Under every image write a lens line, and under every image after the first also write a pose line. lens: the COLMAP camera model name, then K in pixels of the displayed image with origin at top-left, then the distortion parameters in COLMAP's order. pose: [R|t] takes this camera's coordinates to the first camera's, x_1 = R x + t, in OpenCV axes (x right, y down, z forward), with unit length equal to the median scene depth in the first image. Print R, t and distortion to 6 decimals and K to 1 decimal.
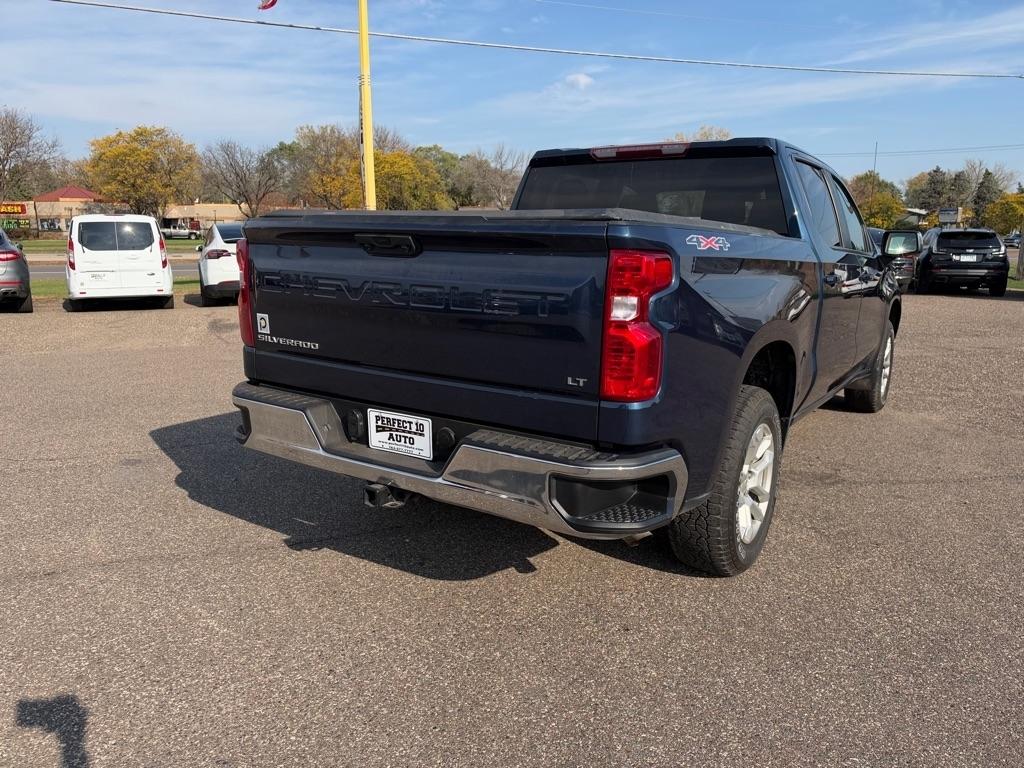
lens RADIAL K [[732.1, 0, 512.6], [0, 732.1, 381.3], [0, 0, 1]] dist [0.048232, -0.076292]
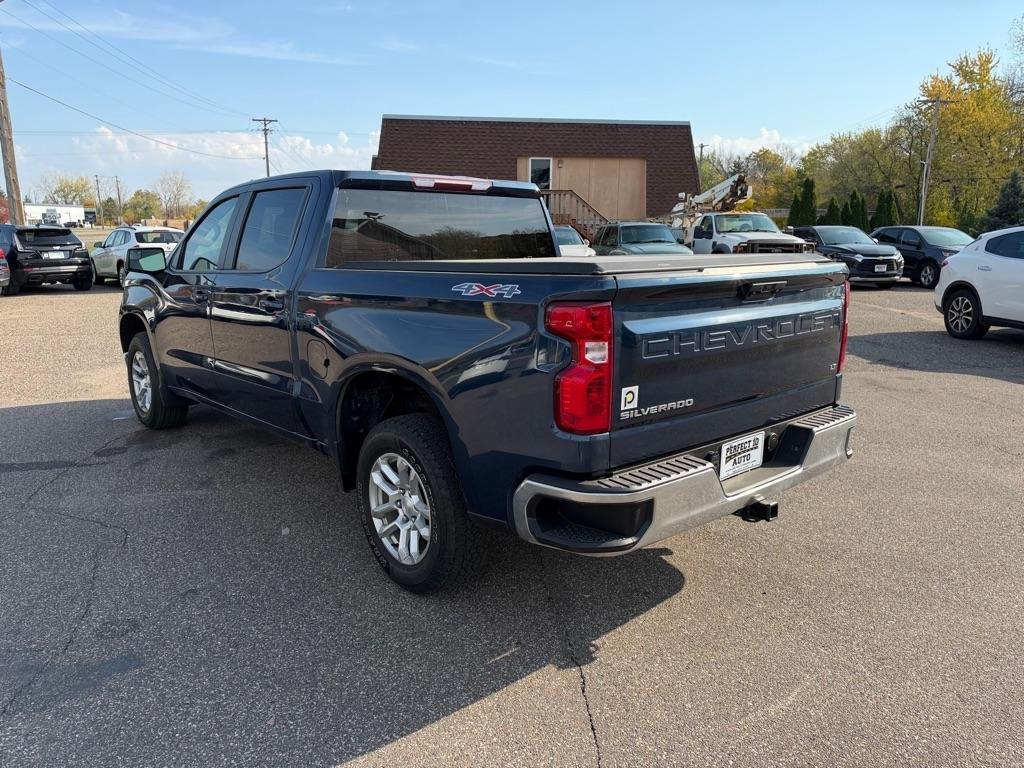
lens RADIAL K [[732.1, 0, 512.6], [0, 732.1, 381.3], [0, 0, 1]] dist [0.048232, -0.076292]
pose [[0.274801, -0.203846, 0.939644, -1.244072], [0.189262, 0.969616, 0.154998, -0.270411], [-0.942690, 0.135246, 0.305031, 0.940726]]
